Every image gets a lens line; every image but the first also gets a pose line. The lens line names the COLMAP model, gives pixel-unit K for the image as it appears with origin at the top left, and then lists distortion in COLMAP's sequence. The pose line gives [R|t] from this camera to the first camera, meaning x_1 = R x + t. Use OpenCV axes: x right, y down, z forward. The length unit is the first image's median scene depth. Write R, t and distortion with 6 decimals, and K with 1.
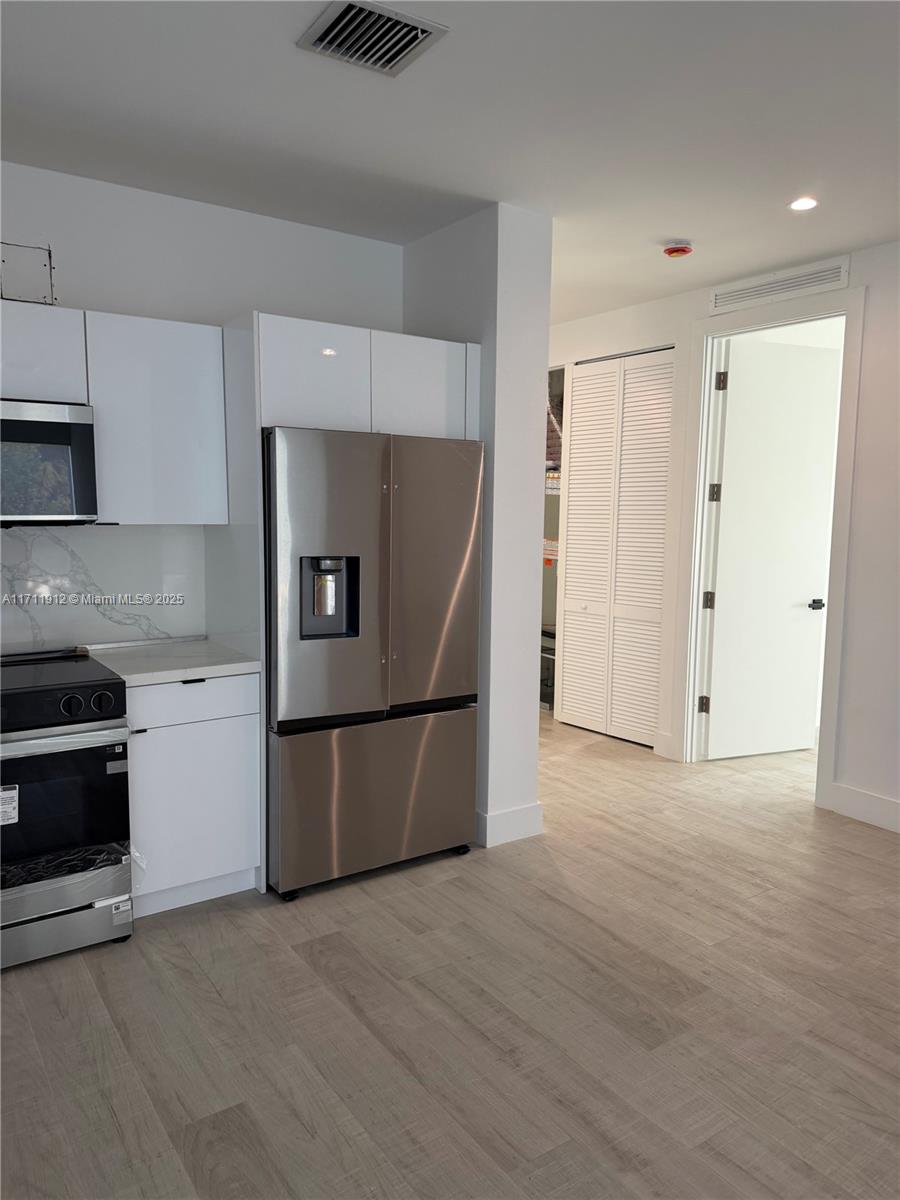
lens RADIAL K [[843.7, 0, 454.5], [0, 843.7, 605.0], [0, 0, 1]] dist [0.143577, -0.206387]
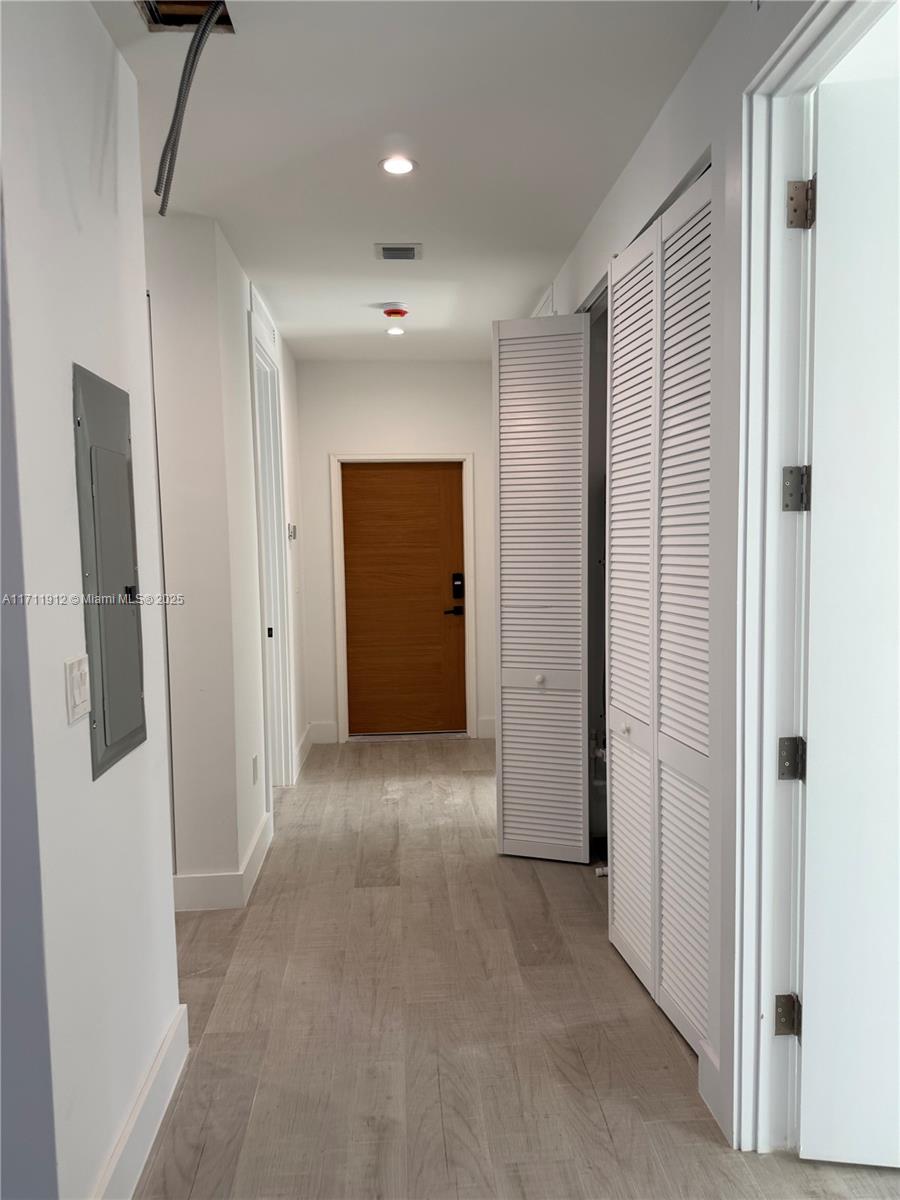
lens RADIAL K [[843.7, 0, 454.5], [0, 843.7, 605.0], [0, 0, 1]] dist [0.143577, -0.206387]
pose [[0.854678, 0.014780, -0.518949, 0.559169], [-0.036817, 0.998803, -0.032190, -0.088308], [0.517852, 0.046618, 0.854199, 0.868834]]
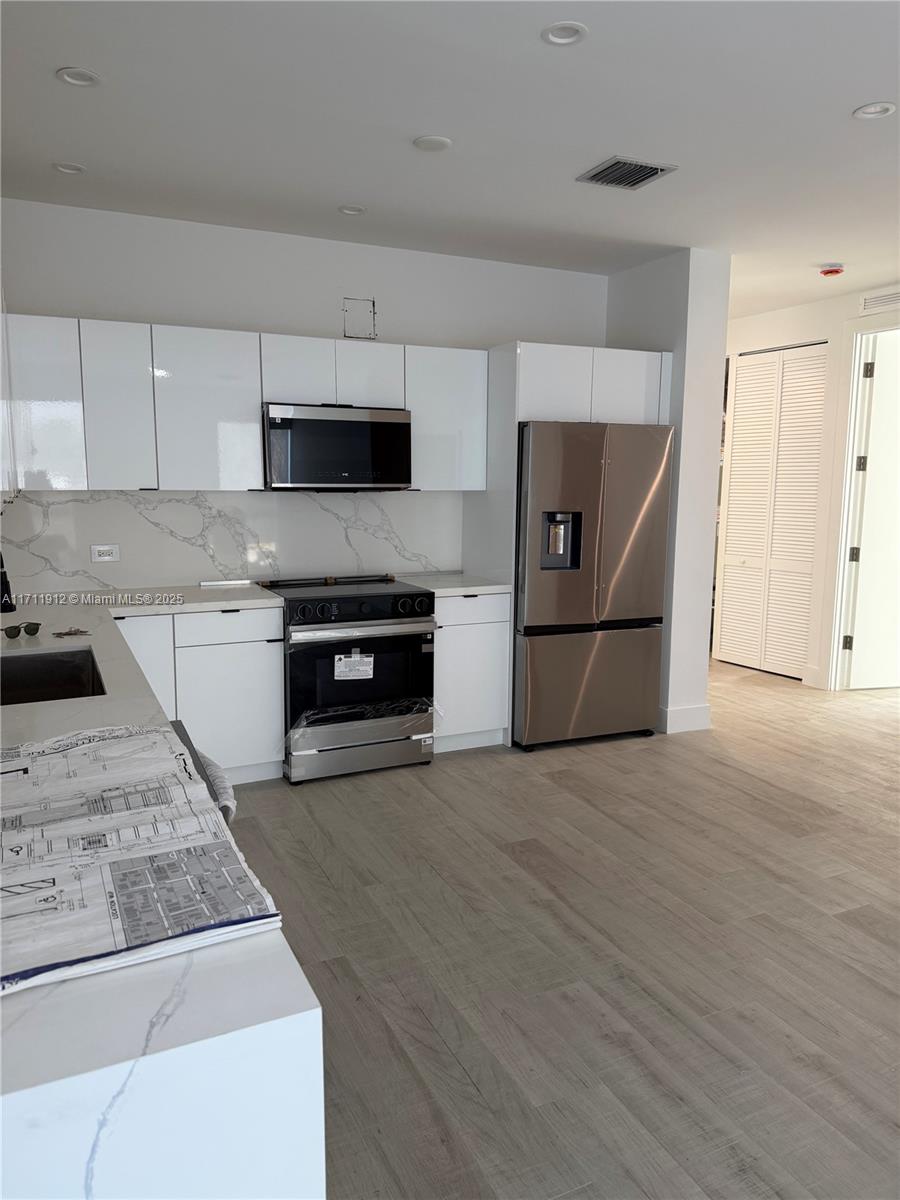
lens RADIAL K [[842.9, 0, 440.9], [0, 842.9, 595.3], [0, 0, 1]] dist [0.146249, -0.271721]
pose [[0.986061, 0.018566, -0.165346, -0.105919], [-0.015582, 0.999692, 0.019325, 0.055843], [0.165653, -0.016479, 0.986046, -0.411684]]
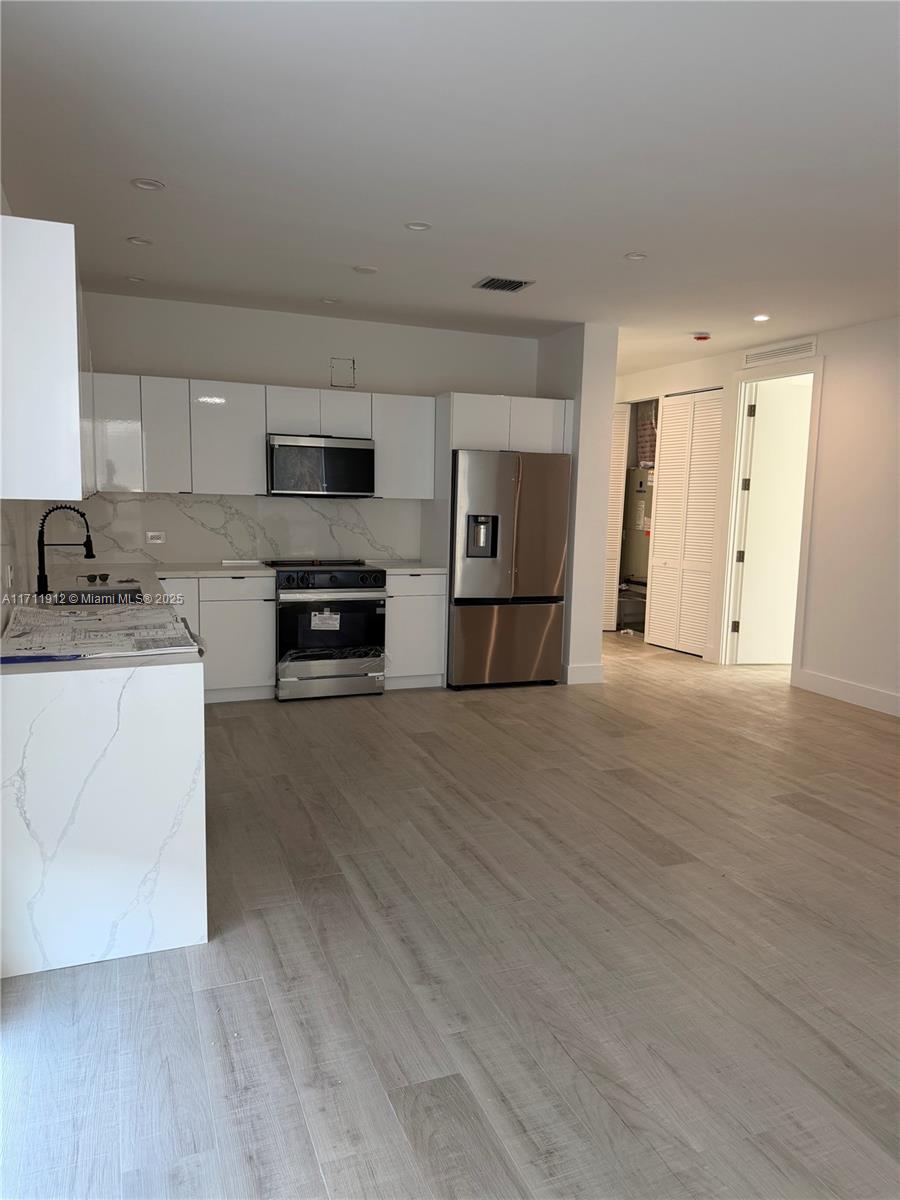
lens RADIAL K [[843.7, 0, 454.5], [0, 843.7, 605.0], [0, 0, 1]] dist [0.143577, -0.206387]
pose [[0.974787, 0.039924, -0.219537, 0.213759], [-0.038494, 0.999201, 0.010787, 0.125159], [0.219793, -0.002065, 0.975544, -0.871329]]
